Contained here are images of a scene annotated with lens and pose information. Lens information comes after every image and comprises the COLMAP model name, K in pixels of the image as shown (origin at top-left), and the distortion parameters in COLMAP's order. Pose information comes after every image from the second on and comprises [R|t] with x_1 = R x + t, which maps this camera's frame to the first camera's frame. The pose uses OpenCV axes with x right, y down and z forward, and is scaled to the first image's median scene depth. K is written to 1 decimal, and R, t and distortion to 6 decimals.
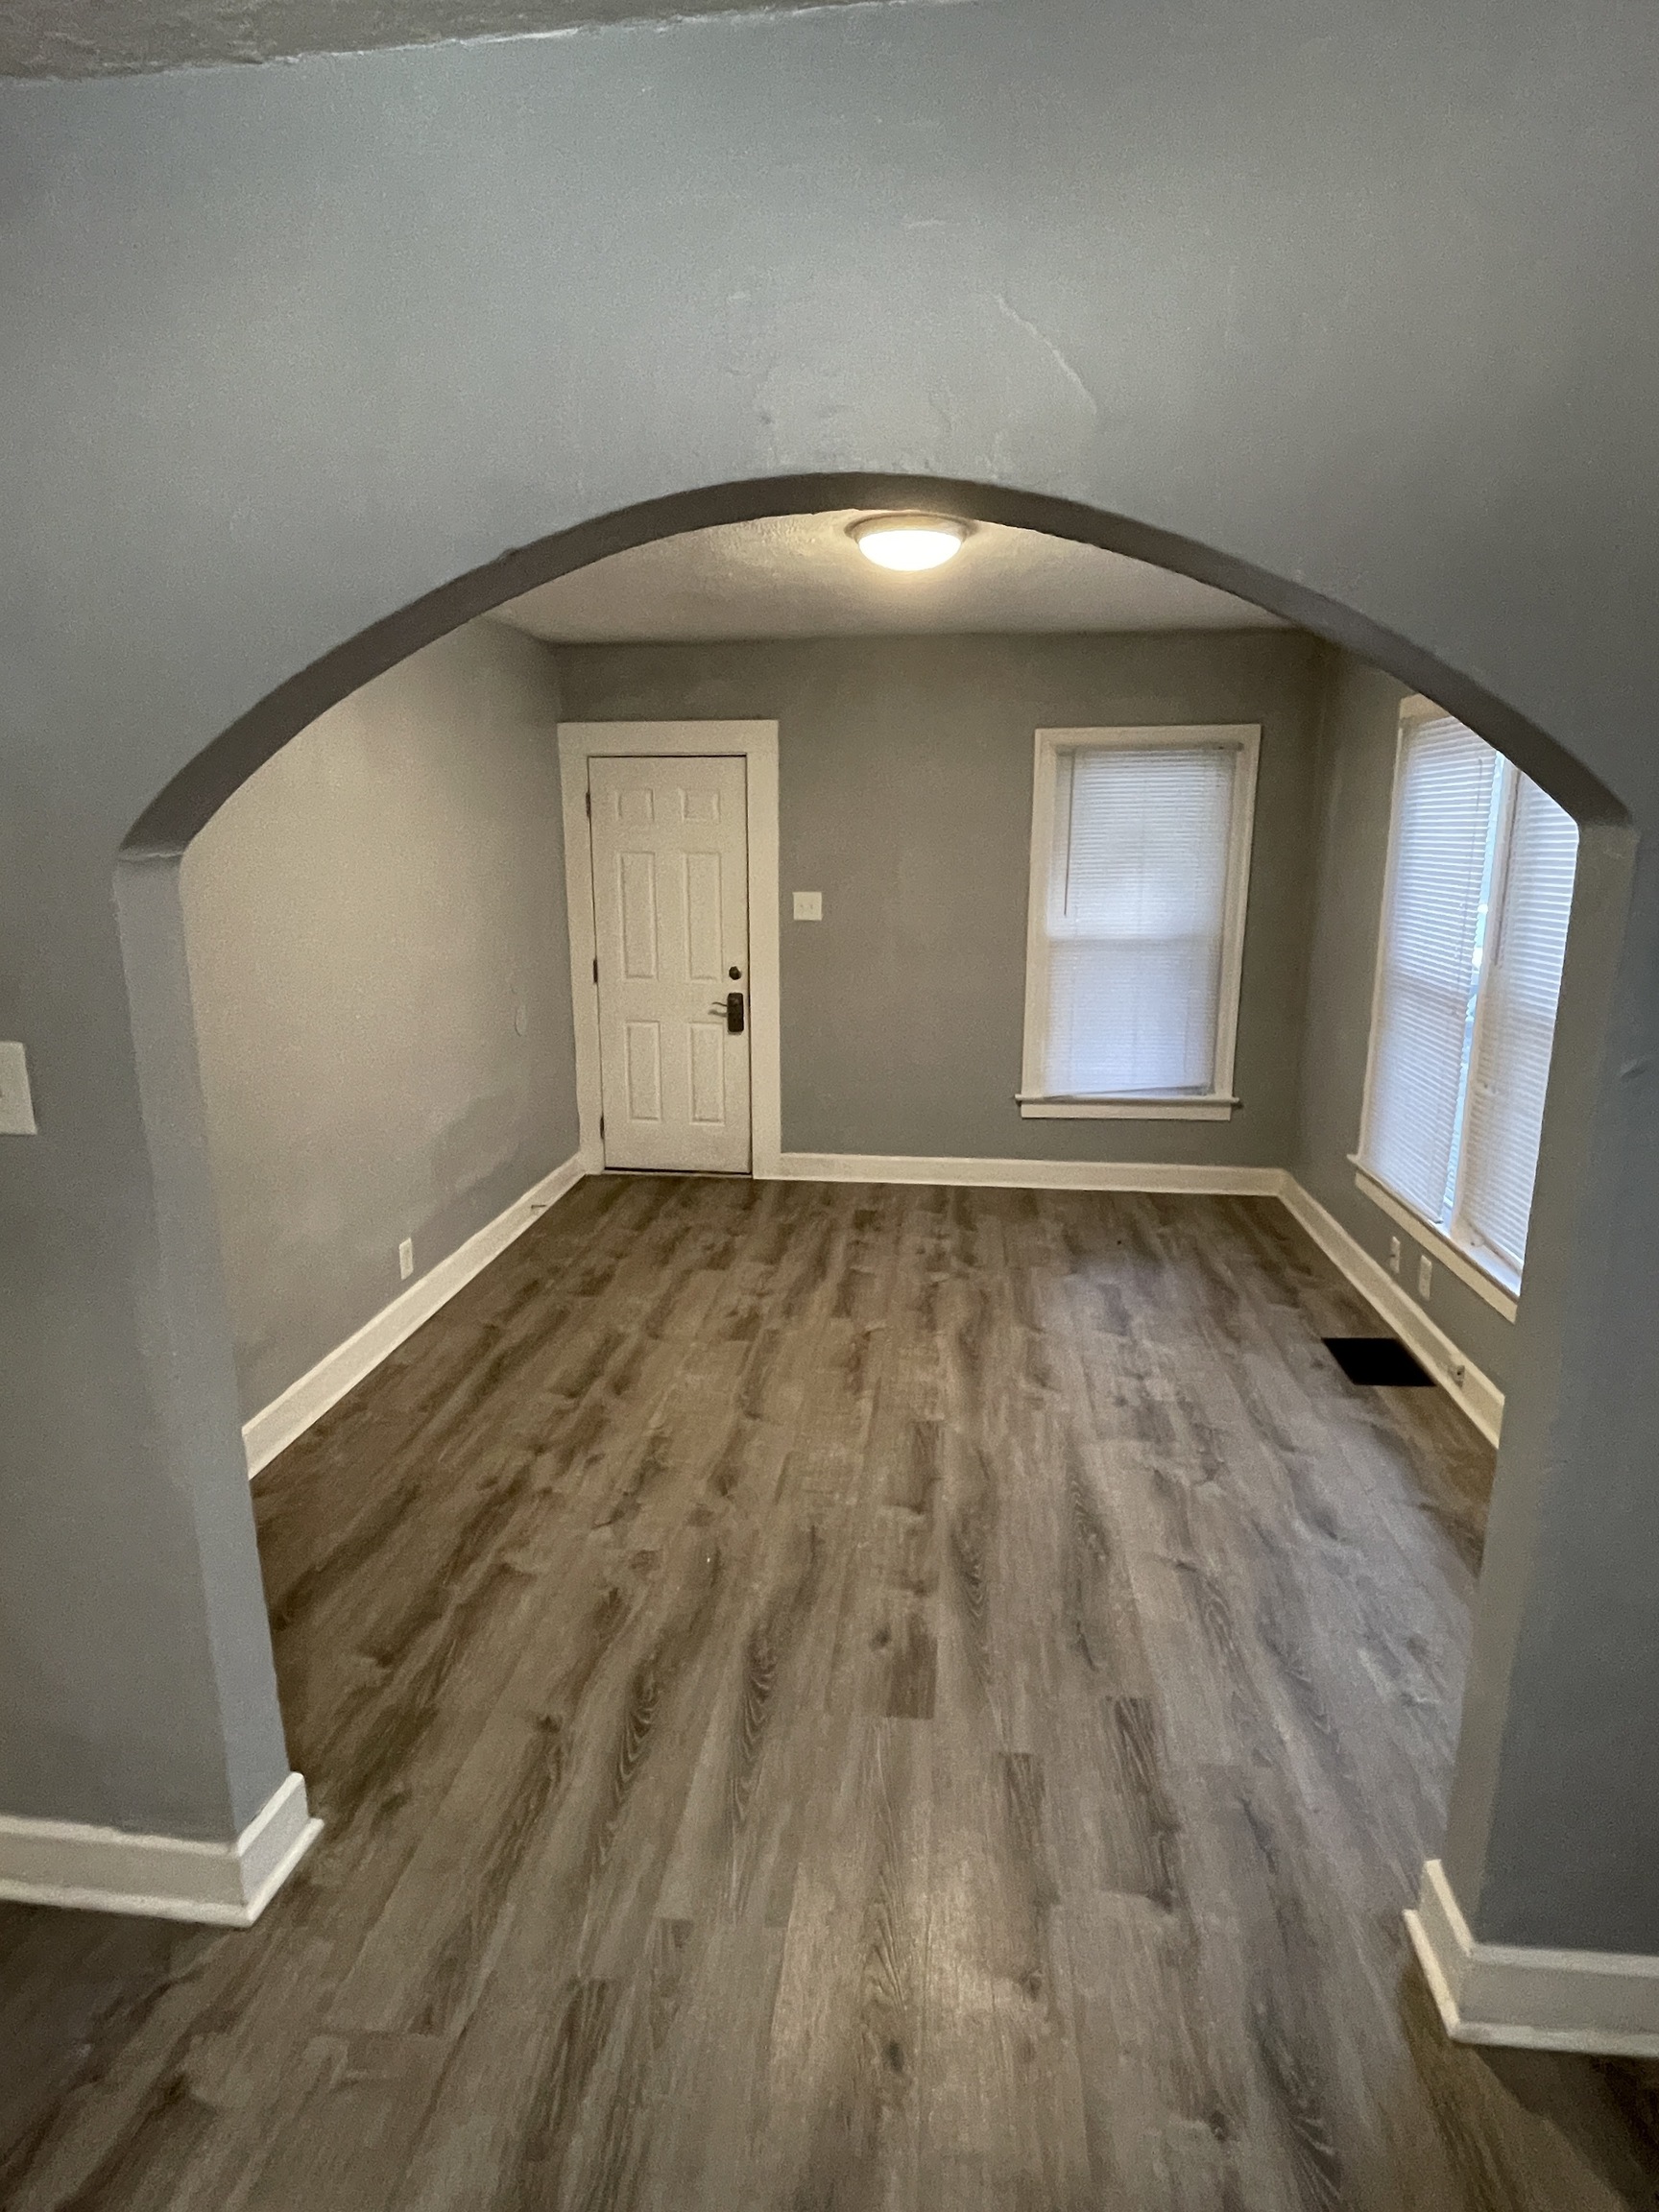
lens RADIAL K [[1166.5, 0, 829.5], [0, 1166.5, 1106.0], [0, 0, 1]] dist [-0.001098, -0.000365]
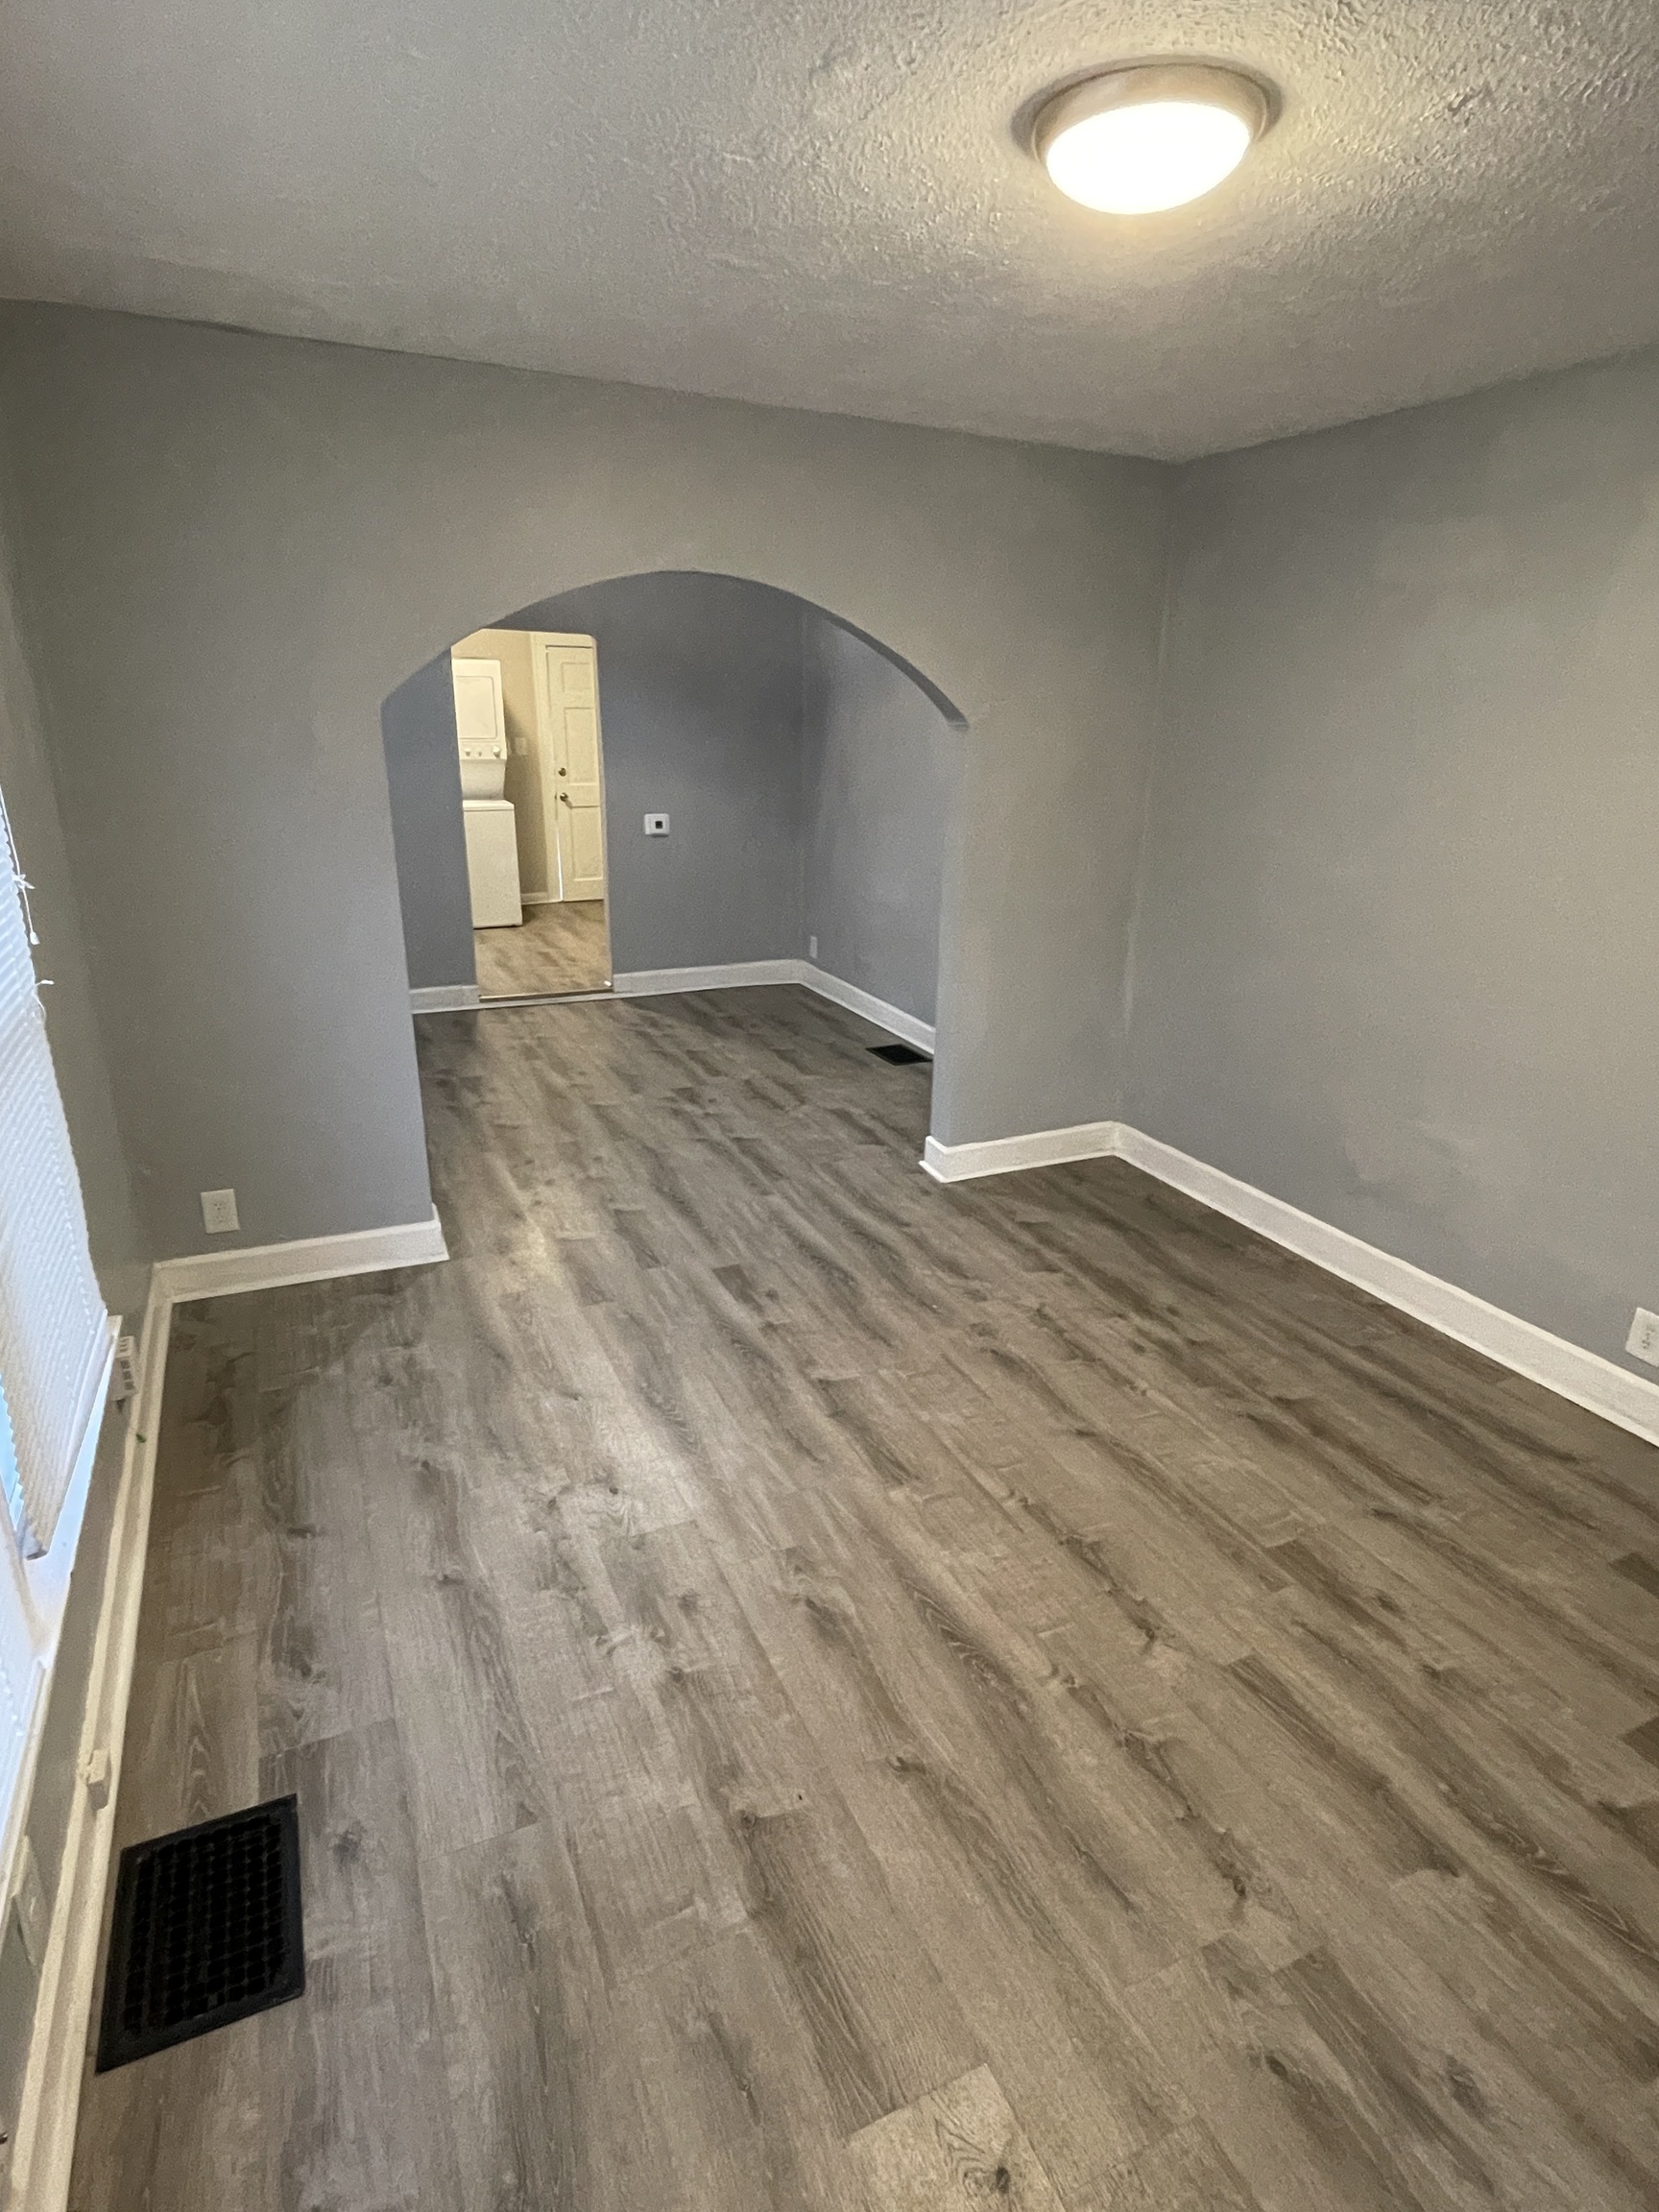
lens RADIAL K [[1166.5, 0, 829.5], [0, 1166.5, 1106.0], [0, 0, 1]] dist [-0.001098, -0.000365]
pose [[-0.852843, 0.162958, -0.496088, 0.492181], [-0.128749, 0.855099, 0.502225, -0.351004], [0.506046, 0.492190, -0.708285, 1.451138]]
